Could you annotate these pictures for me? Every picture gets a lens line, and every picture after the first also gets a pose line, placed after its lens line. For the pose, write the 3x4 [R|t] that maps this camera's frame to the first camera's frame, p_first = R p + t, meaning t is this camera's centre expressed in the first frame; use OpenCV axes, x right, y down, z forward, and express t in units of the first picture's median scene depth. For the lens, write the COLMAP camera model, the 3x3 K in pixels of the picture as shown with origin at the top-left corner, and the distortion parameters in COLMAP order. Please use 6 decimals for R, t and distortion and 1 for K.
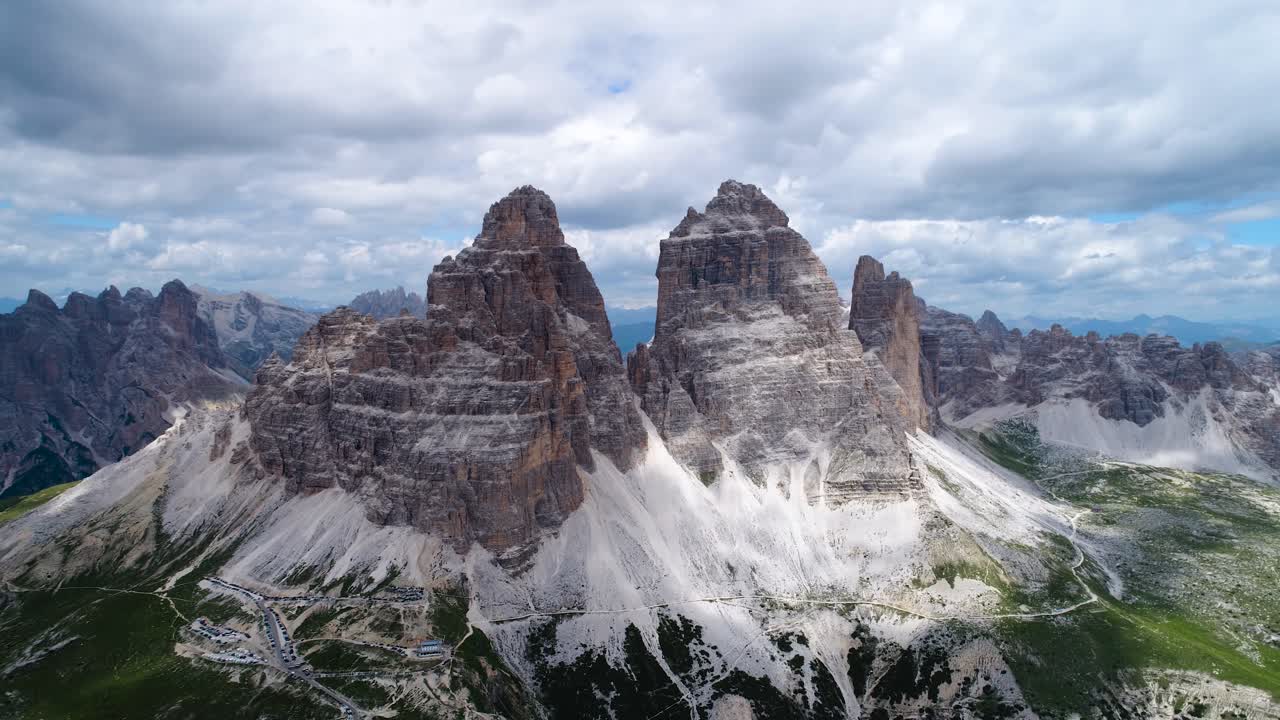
lens RADIAL K [[995.3, 0, 640.0], [0, 995.3, 360.0], [0, 0, 1]] dist [0.001956, -0.001130]
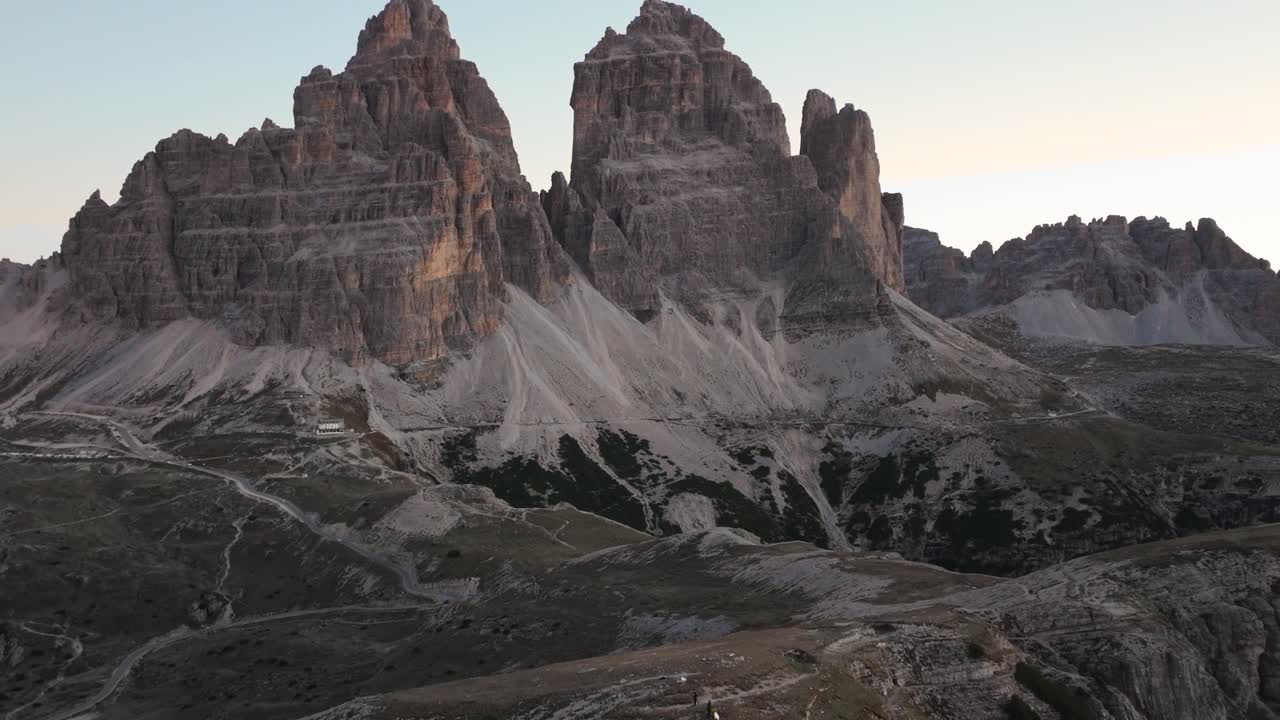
lens RADIAL K [[1258.4, 0, 657.7], [0, 1258.4, 340.1], [0, 0, 1]] dist [0.006441, 0.002008]
pose [[0.993606, -0.024466, 0.110218, -0.038673], [0.030402, 0.998158, -0.052505, 0.202665], [-0.108730, 0.055520, 0.992520, -0.053639]]
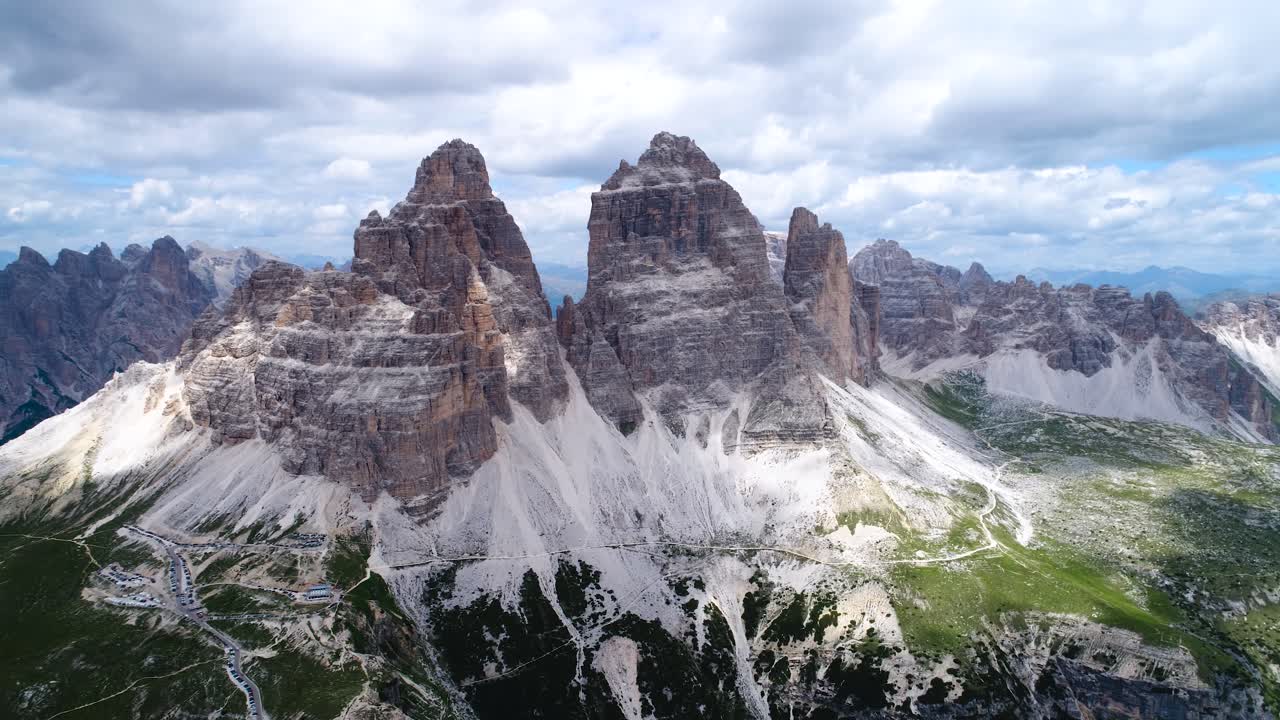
lens RADIAL K [[988.1, 0, 640.0], [0, 988.1, 360.0], [0, 0, 1]] dist [0.000316, 0.004762]
pose [[0.999865, -0.003994, -0.015954, 0.101135], [0.004735, 0.998897, 0.046726, 0.001815], [0.015749, -0.046795, 0.998780, -0.005881]]
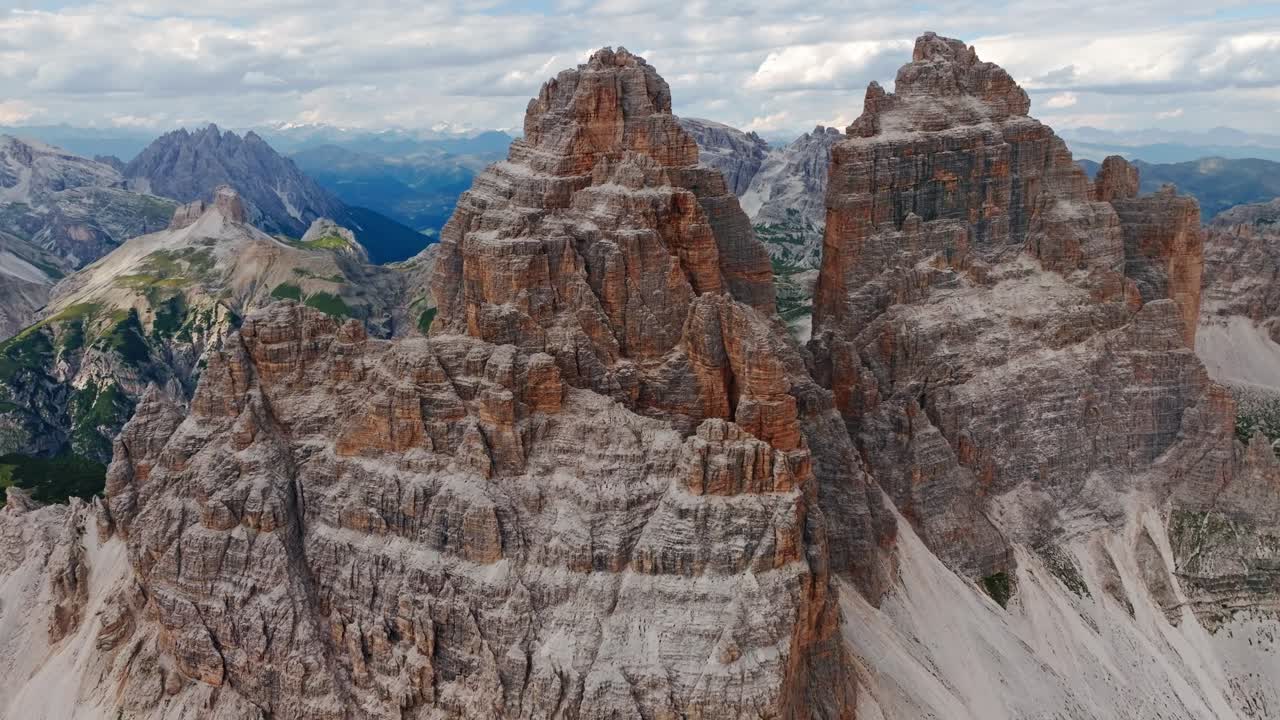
lens RADIAL K [[995.3, 0, 640.0], [0, 995.3, 360.0], [0, 0, 1]] dist [0.001956, -0.001130]
pose [[0.983570, -0.055668, 0.171731, -0.234836], [0.023873, 0.983023, 0.181923, -0.125033], [-0.178943, -0.174835, 0.968201, 0.522191]]
